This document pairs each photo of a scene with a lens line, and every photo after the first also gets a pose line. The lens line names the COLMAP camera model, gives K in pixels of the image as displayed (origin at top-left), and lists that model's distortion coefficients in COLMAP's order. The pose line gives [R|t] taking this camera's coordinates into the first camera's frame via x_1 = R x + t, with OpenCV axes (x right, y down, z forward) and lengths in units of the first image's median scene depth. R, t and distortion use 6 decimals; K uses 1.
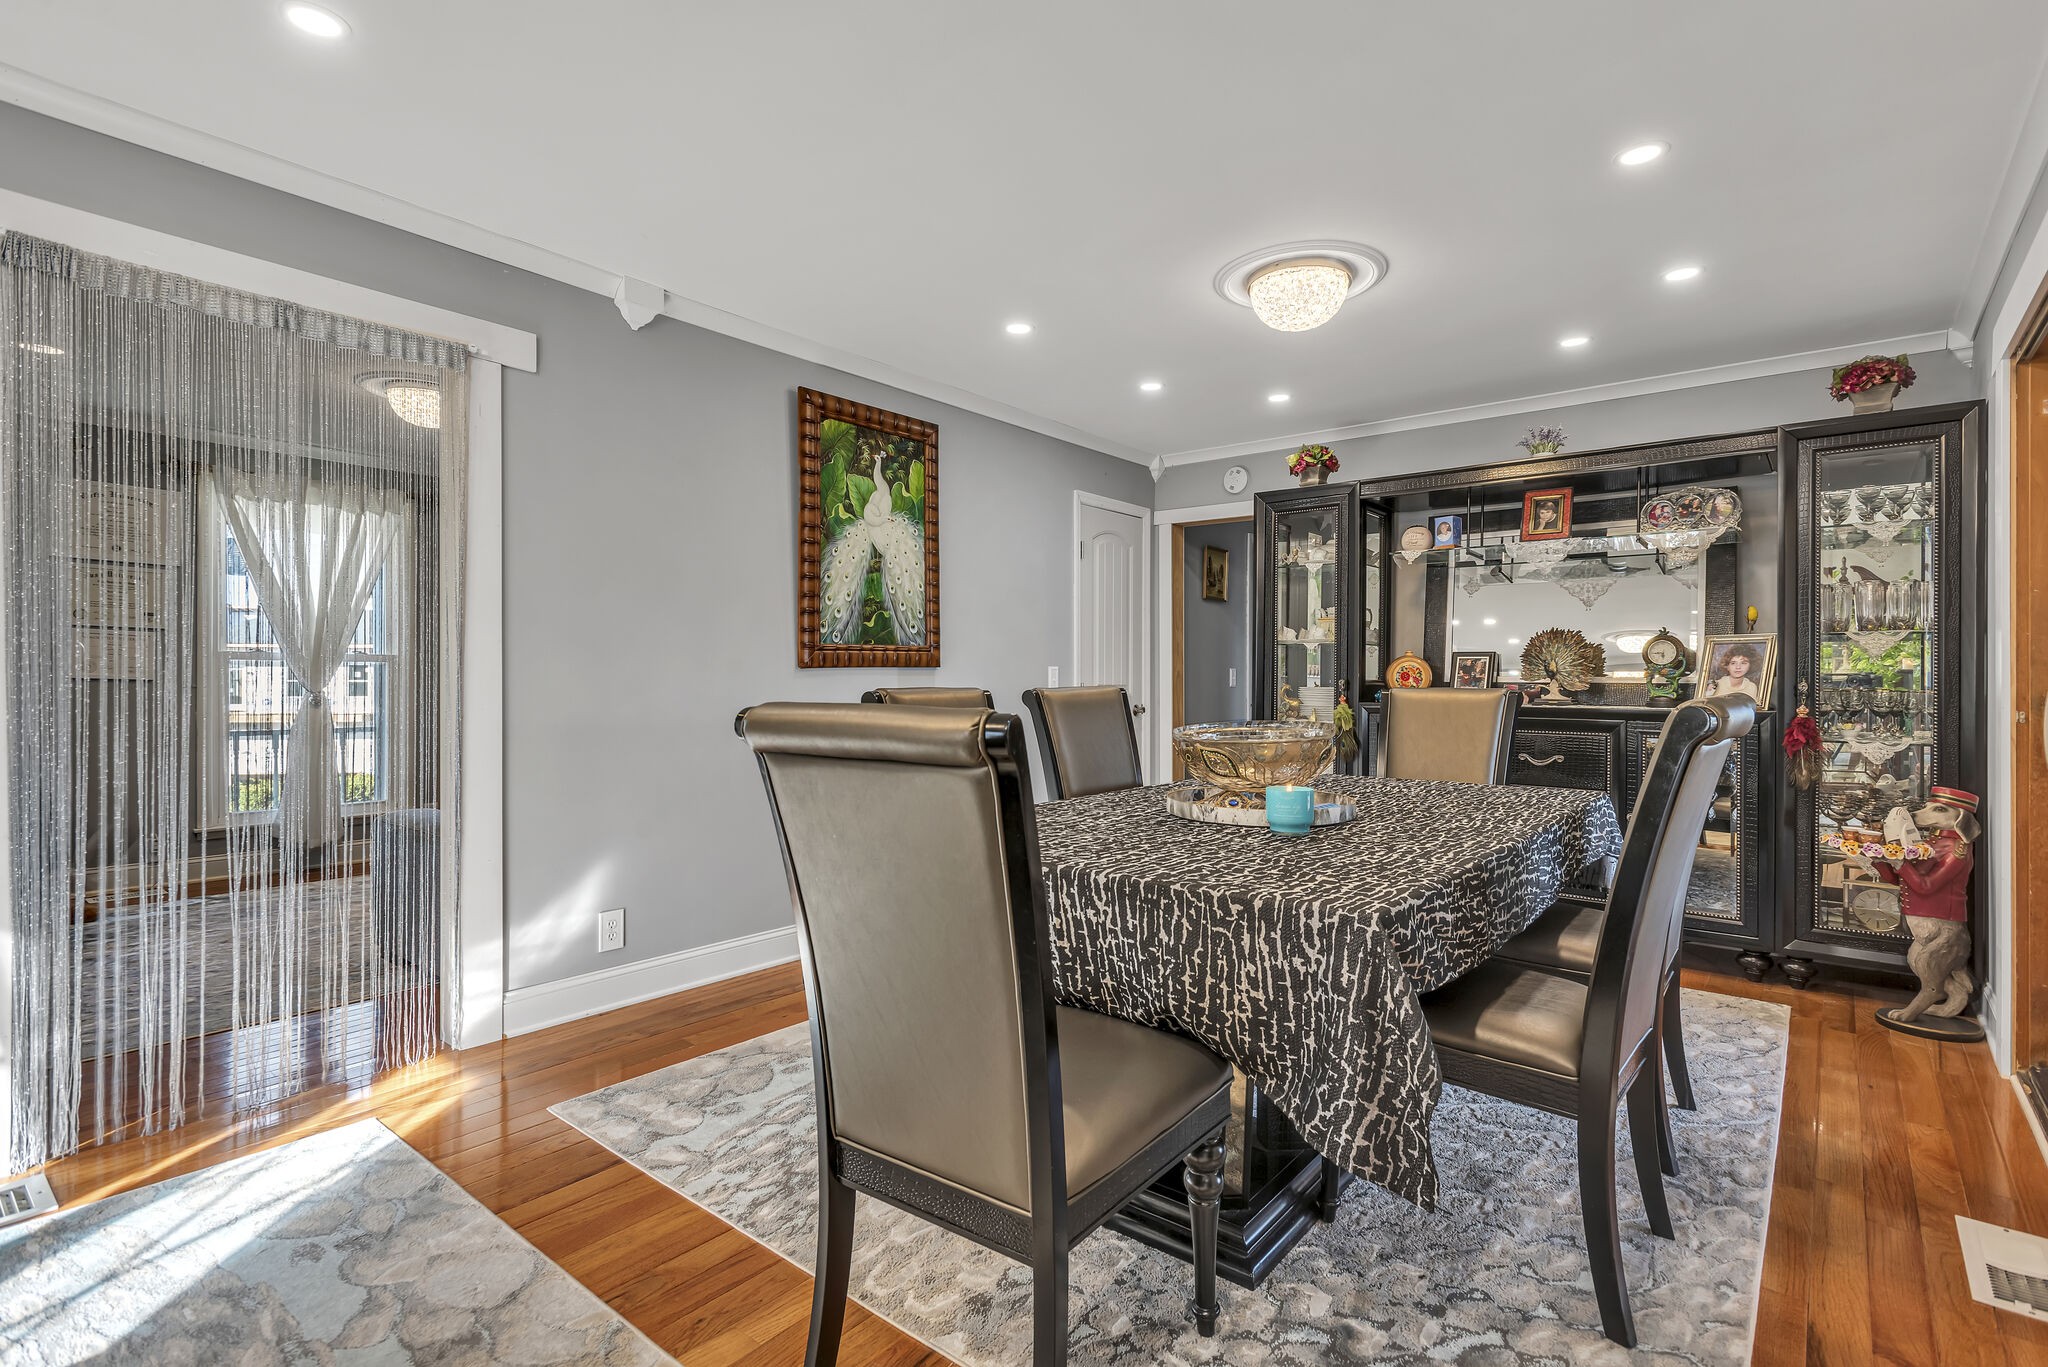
lens RADIAL K [[981.6, 0, 1030.4], [0, 981.6, 676.5], [0, 0, 1]] dist [0.002974, 0.000051]
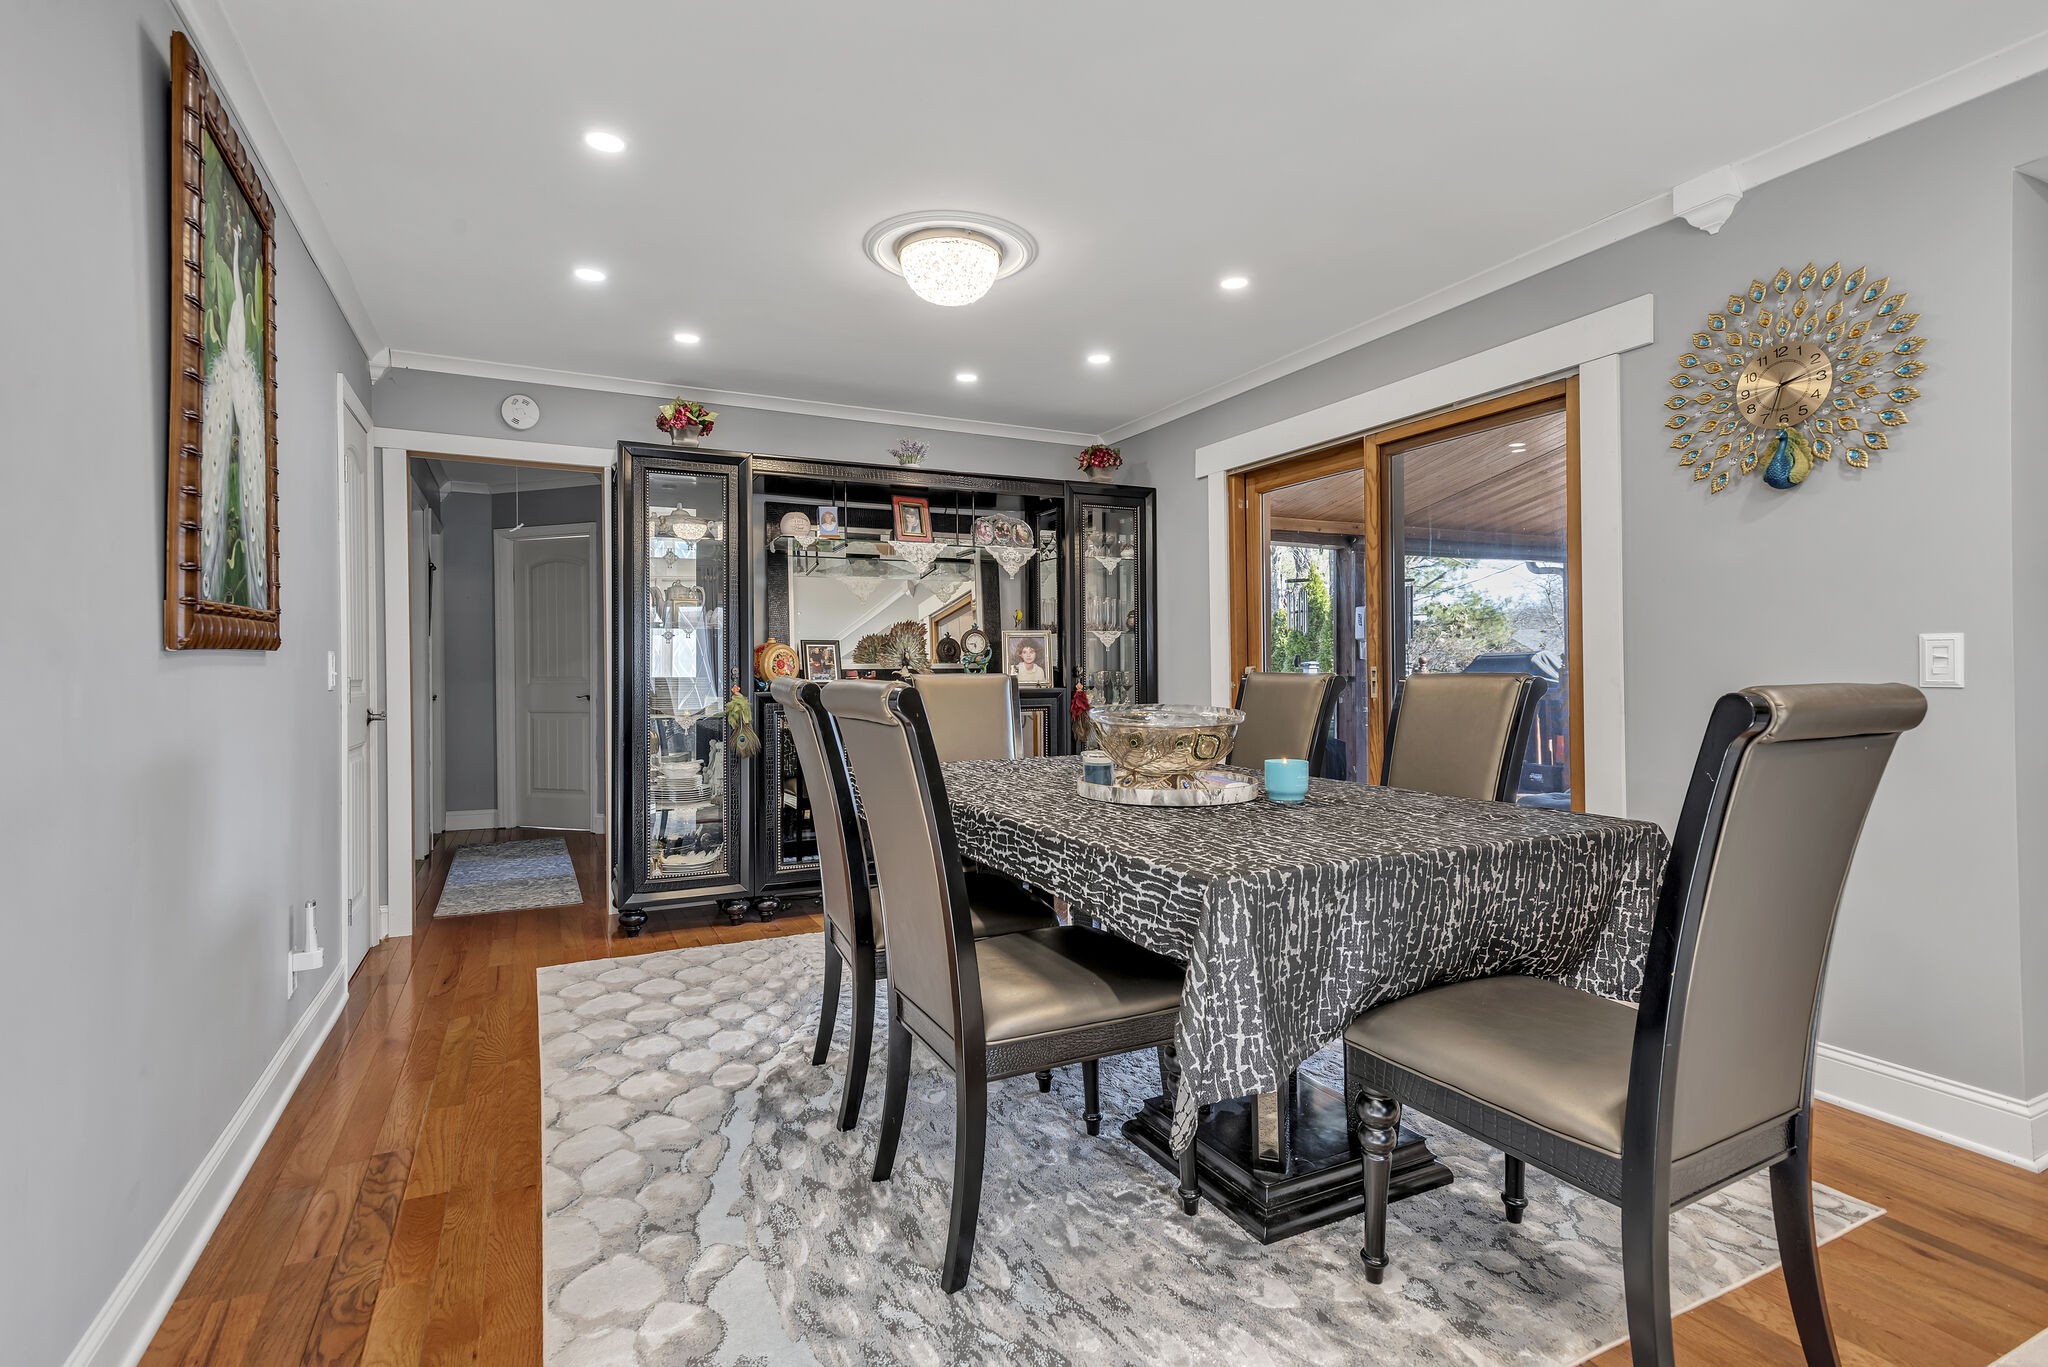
lens RADIAL K [[981.6, 0, 1061.9], [0, 981.6, 650.0], [0, 0, 1]] dist [0.002974, 0.000051]
pose [[0.390152, 0.006941, 0.920724, -0.550663], [0.008600, 0.999900, -0.011183, -0.001754], [-0.920710, 0.012281, 0.390053, 0.510525]]
